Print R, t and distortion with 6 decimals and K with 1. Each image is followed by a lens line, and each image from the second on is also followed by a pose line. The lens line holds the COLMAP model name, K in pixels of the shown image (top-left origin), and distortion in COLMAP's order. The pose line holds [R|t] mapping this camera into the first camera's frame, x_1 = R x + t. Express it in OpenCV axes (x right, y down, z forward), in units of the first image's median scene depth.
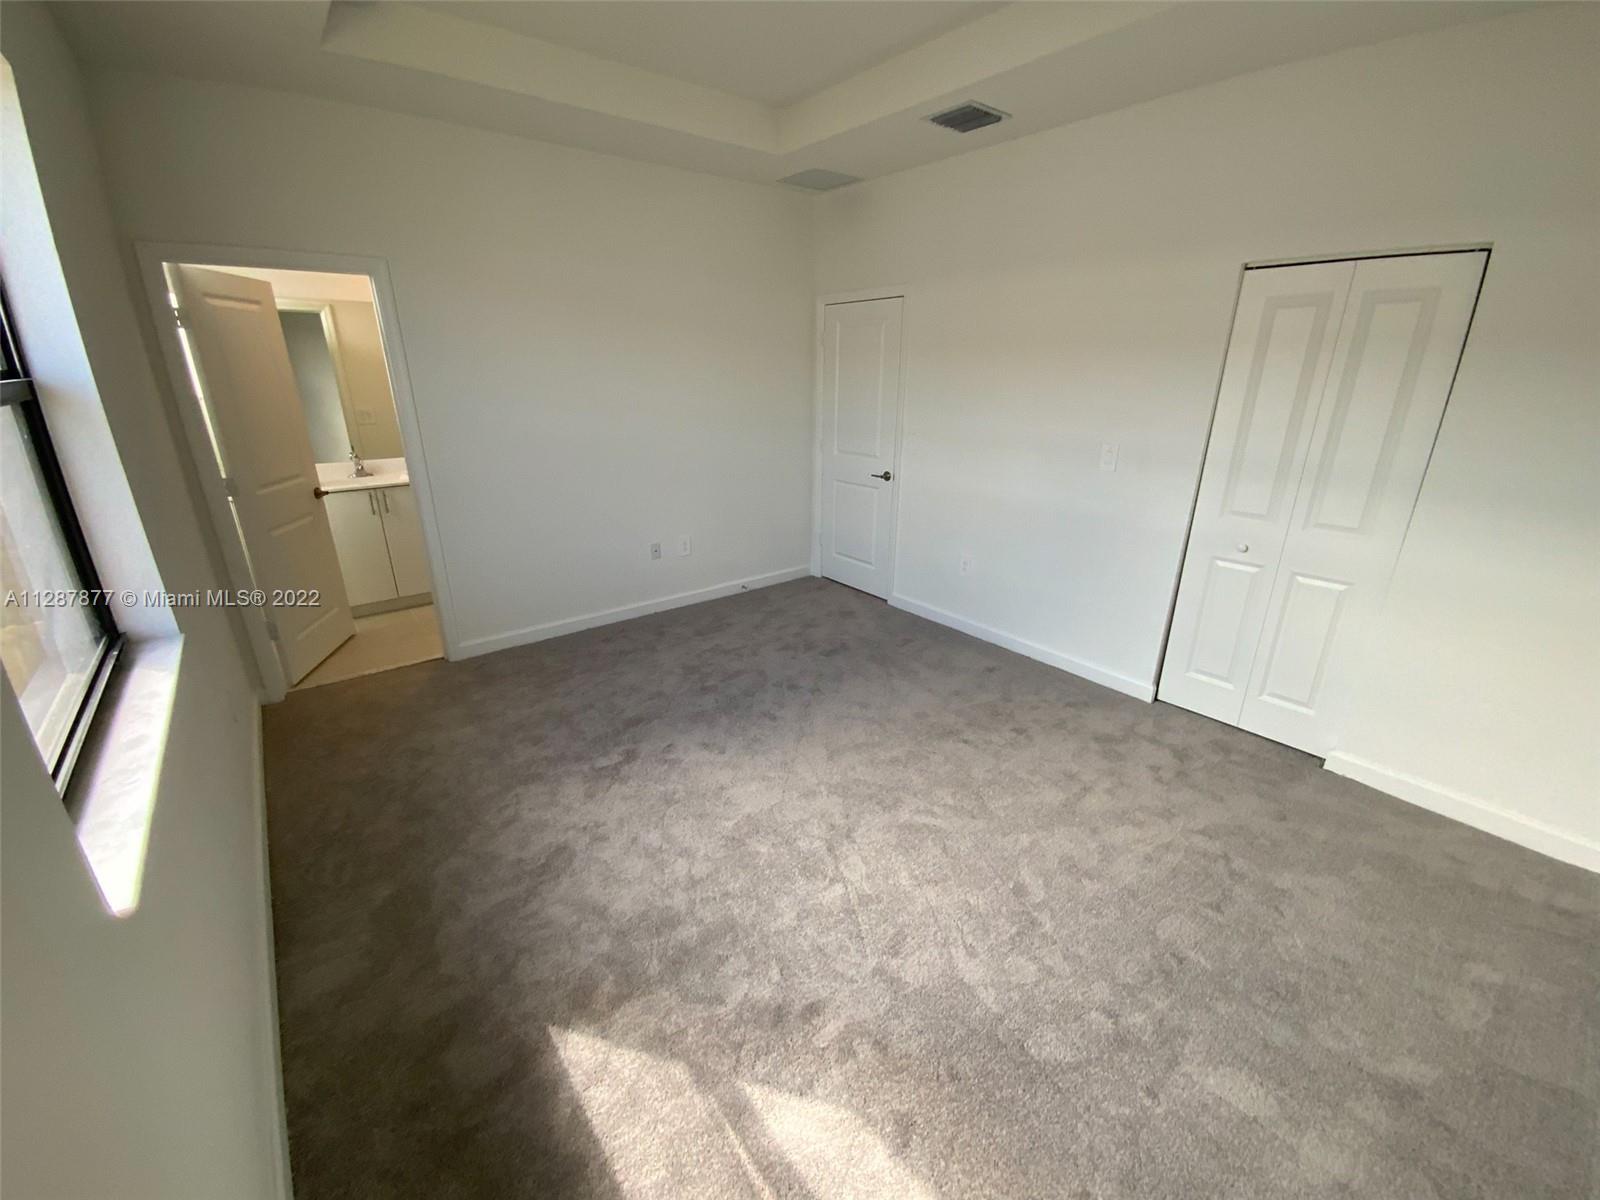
lens RADIAL K [[643.0, 0, 800.0], [0, 643.0, 600.0], [0, 0, 1]] dist [0.029280, -0.023756]
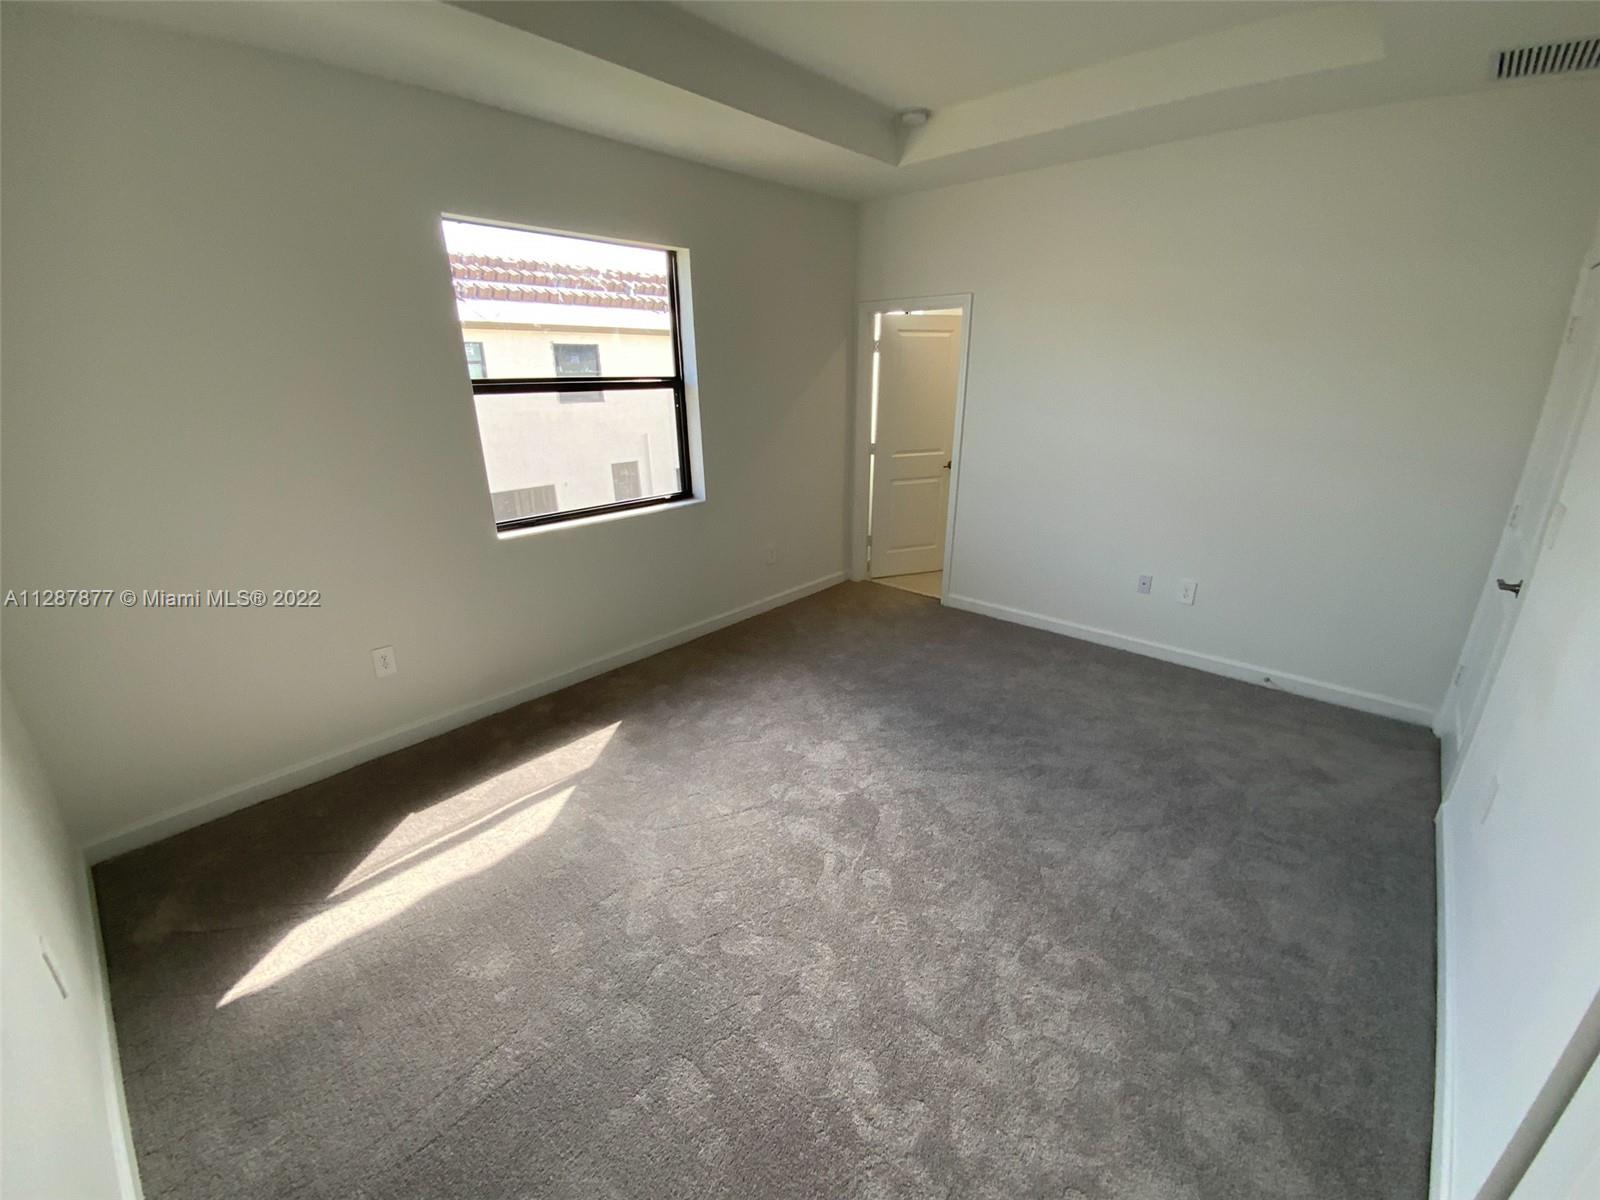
lens RADIAL K [[643.0, 0, 800.0], [0, 643.0, 600.0], [0, 0, 1]] dist [0.029280, -0.023756]
pose [[0.166754, 0.326855, -0.930247, 0.666029], [-0.327532, 0.908245, 0.260412, -0.168990], [0.930009, 0.261261, 0.258509, 0.439901]]
